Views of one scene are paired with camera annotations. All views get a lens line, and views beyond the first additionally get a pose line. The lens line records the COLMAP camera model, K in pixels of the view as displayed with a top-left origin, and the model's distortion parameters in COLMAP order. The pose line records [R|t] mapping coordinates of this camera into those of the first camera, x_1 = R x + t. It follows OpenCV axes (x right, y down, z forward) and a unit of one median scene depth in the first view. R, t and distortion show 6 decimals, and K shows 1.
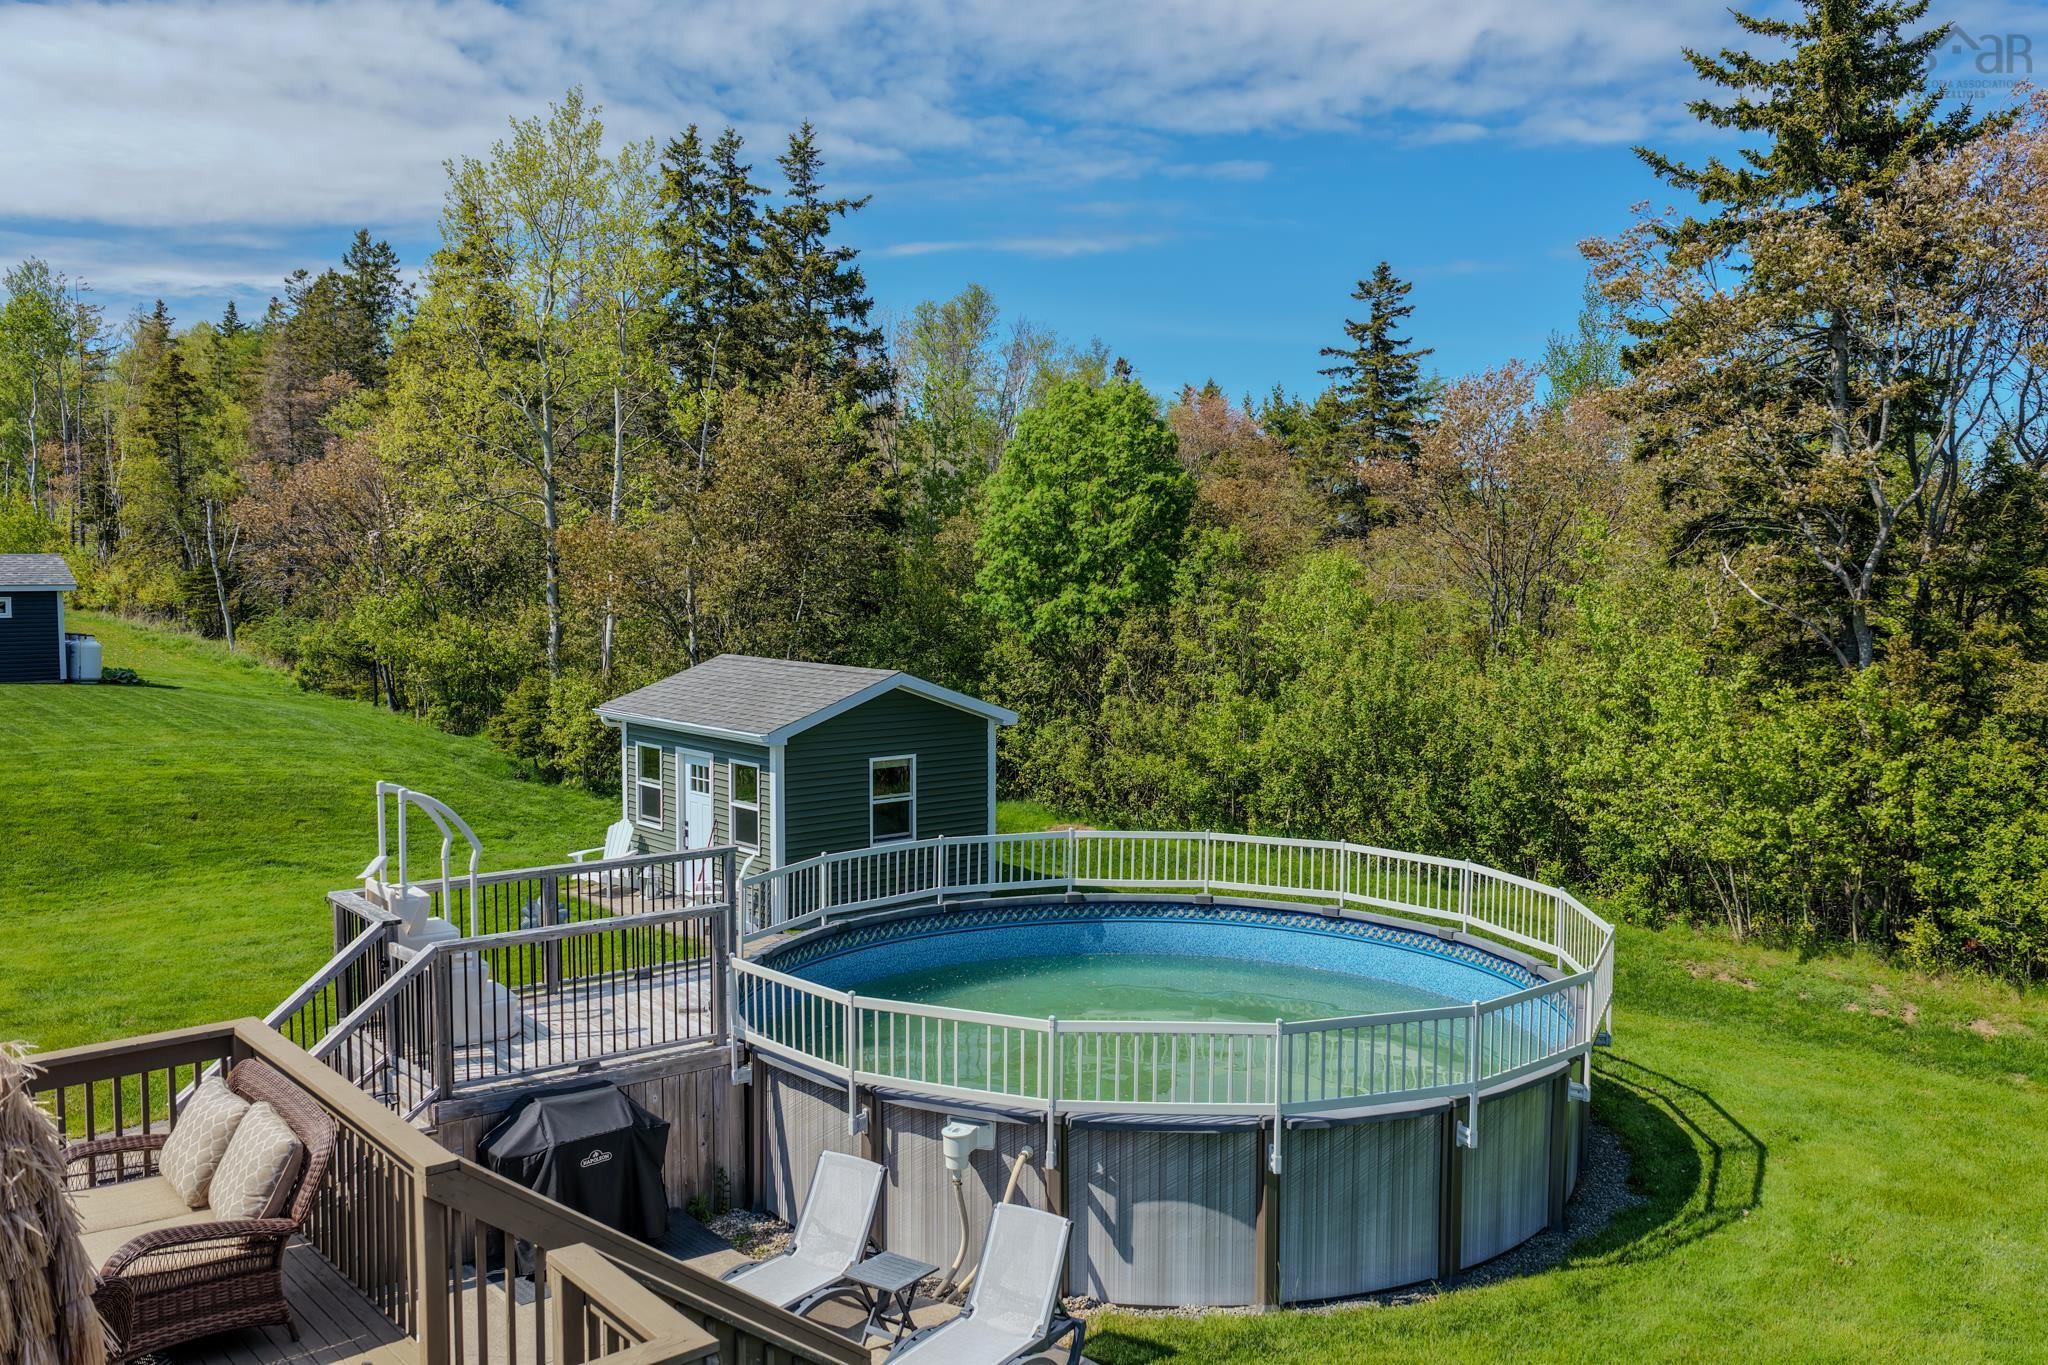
lens RADIAL K [[1698.0, 0, 1024.0], [0, 1698.0, 682.5], [0, 0, 1]] dist [-0.008696, -0.004480]
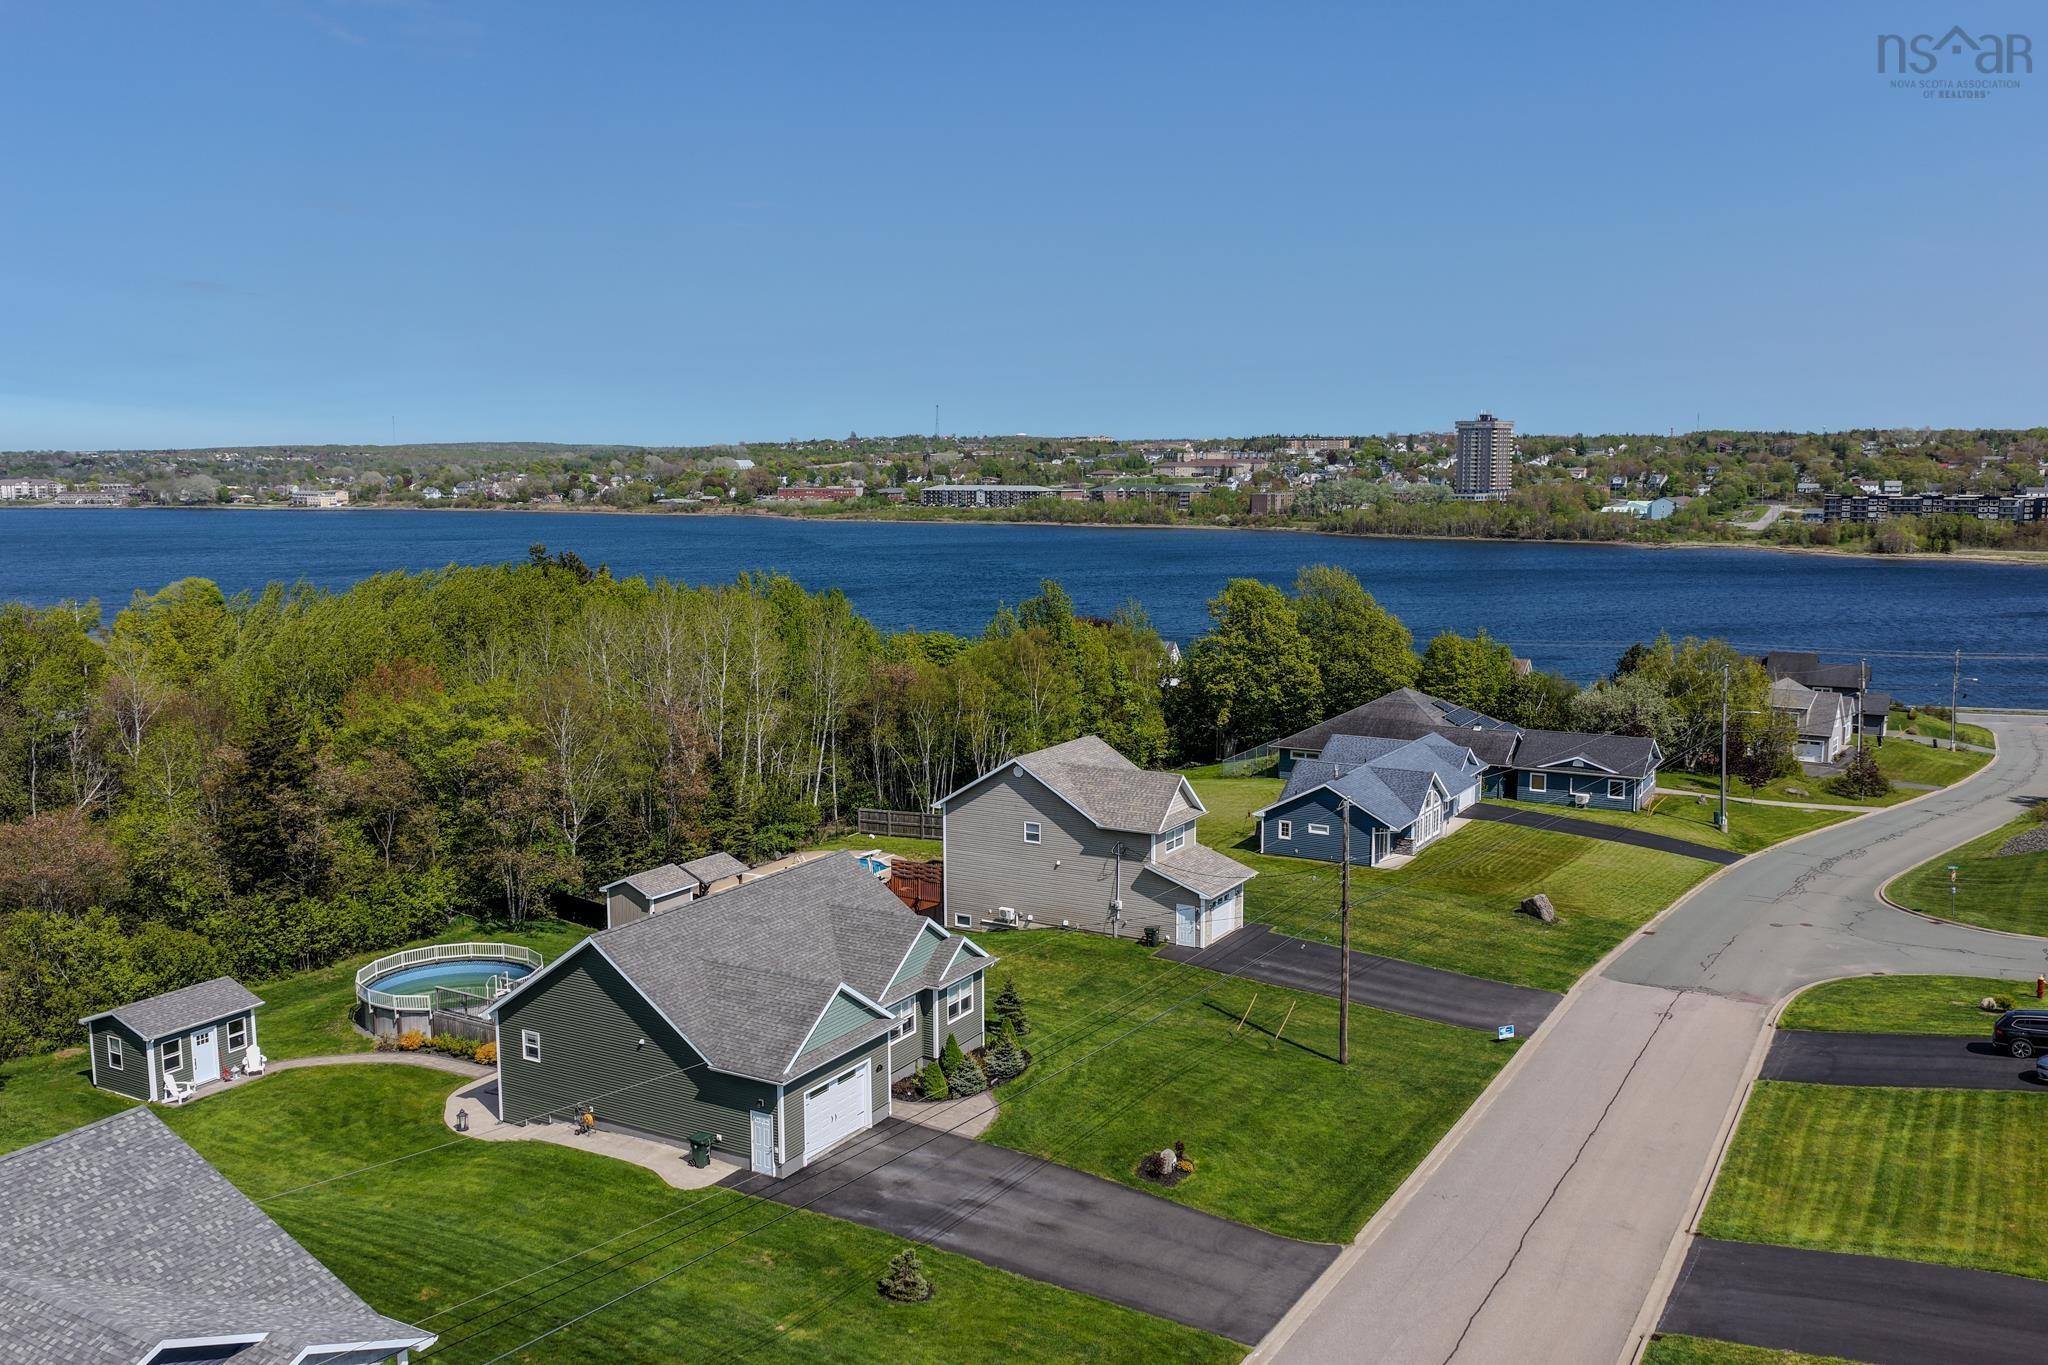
lens RADIAL K [[1685.0, 0, 1024.0], [0, 1685.0, 682.5], [0, 0, 1]] dist [0.000851, 0.007044]
pose [[-0.345563, -0.124384, 0.930115, -3.194902], [0.076511, 0.984142, 0.160035, -0.865344], [-0.935271, 0.126466, -0.330566, 0.623913]]
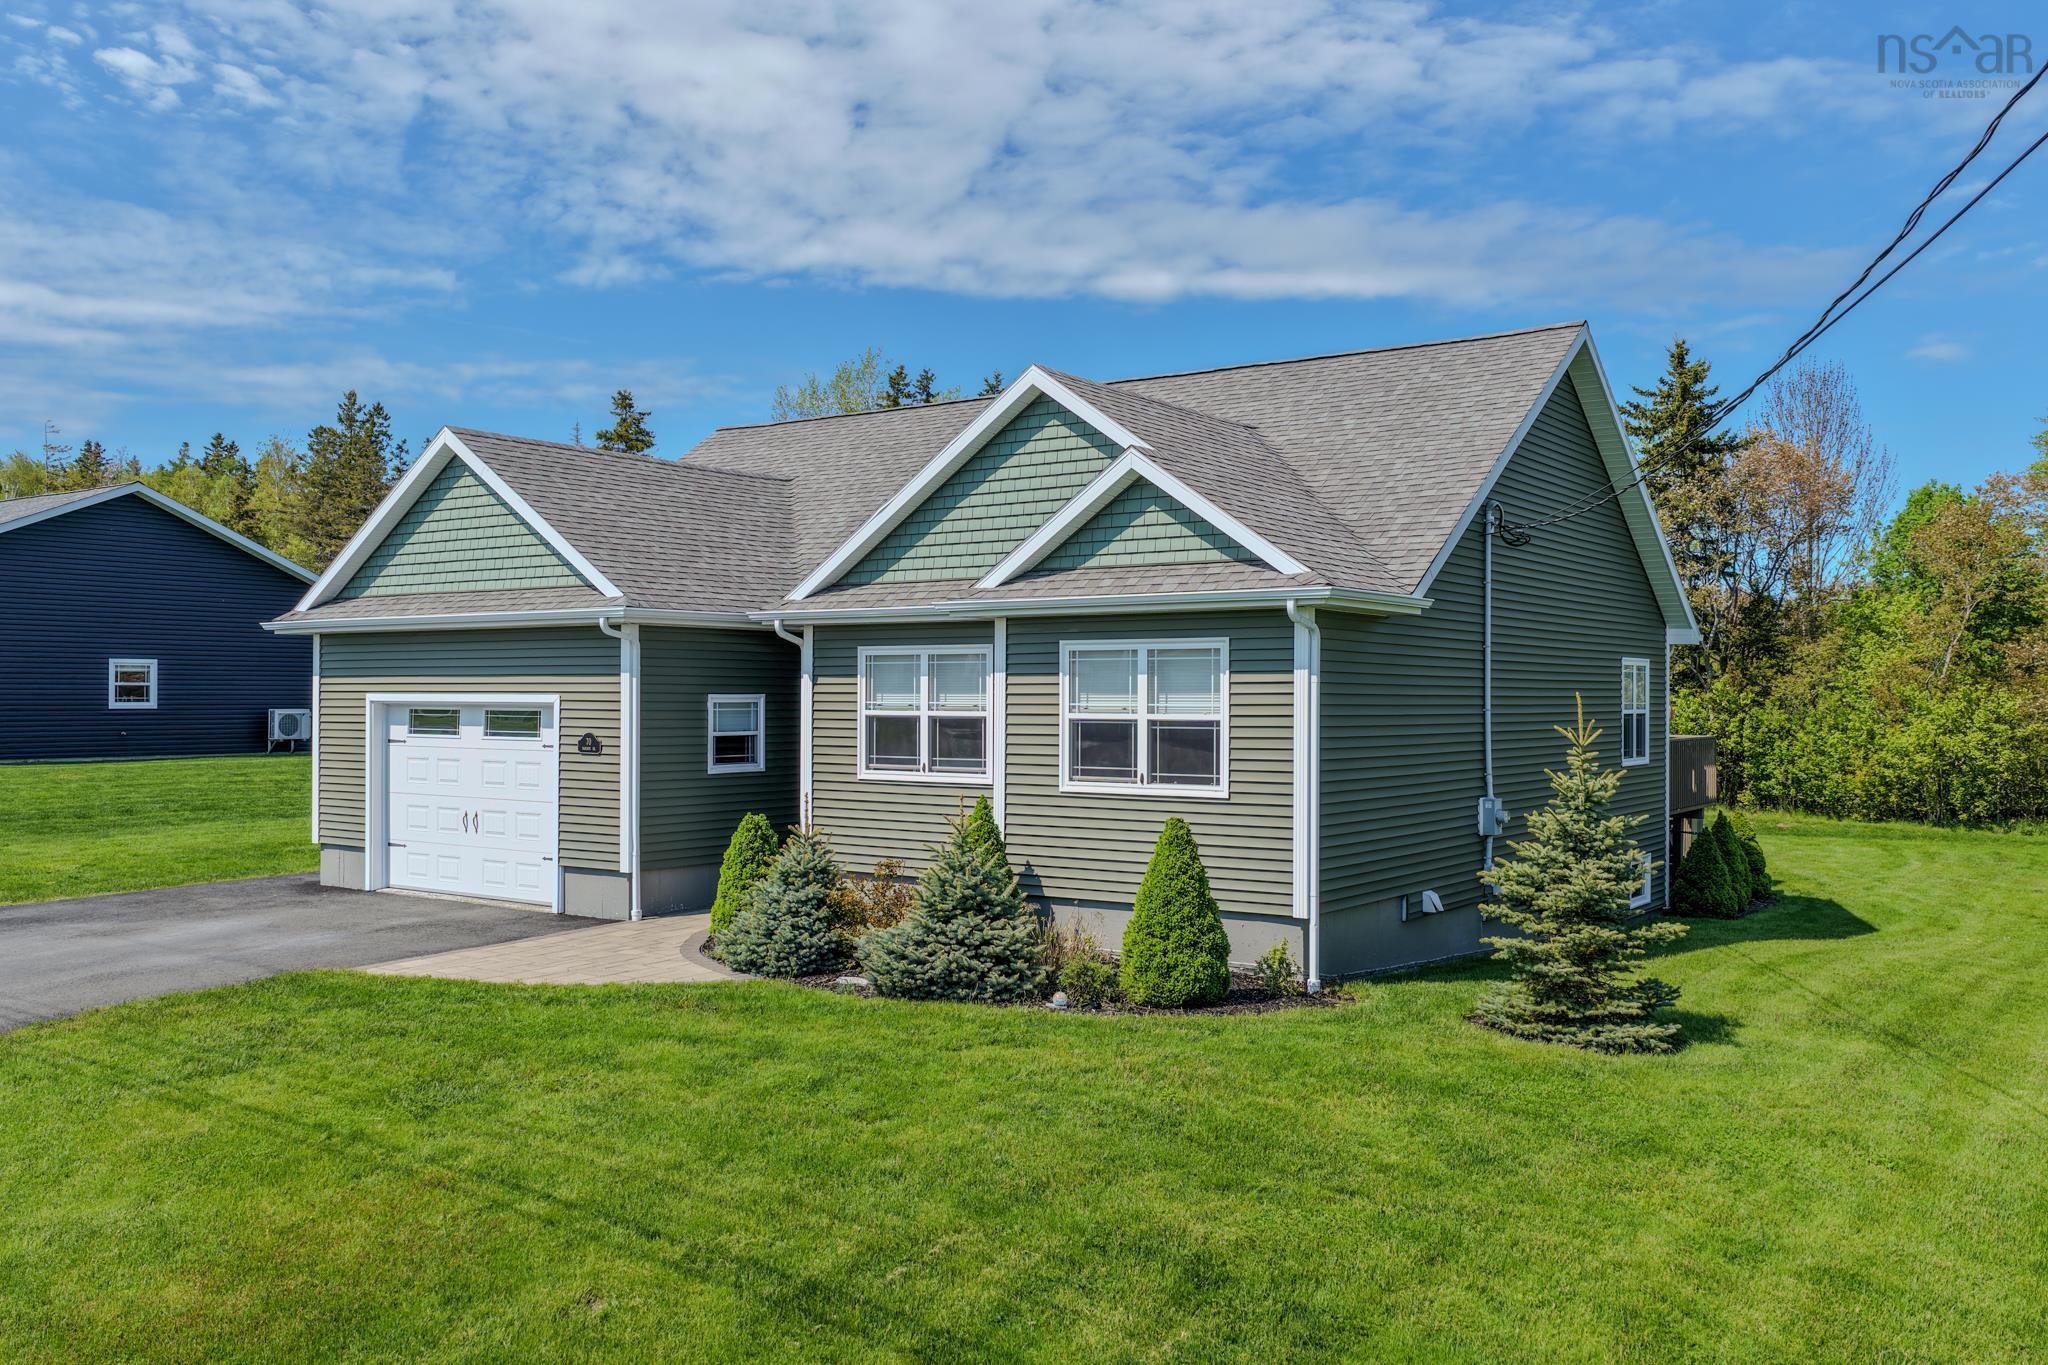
lens RADIAL K [[1685.0, 0, 1024.0], [0, 1685.0, 682.5], [0, 0, 1]] dist [0.000851, 0.007044]
pose [[0.967952, 0.004200, 0.251102, -0.820547], [0.017821, 0.996191, -0.085358, 0.145142], [-0.250504, 0.087097, 0.964190, -0.800405]]
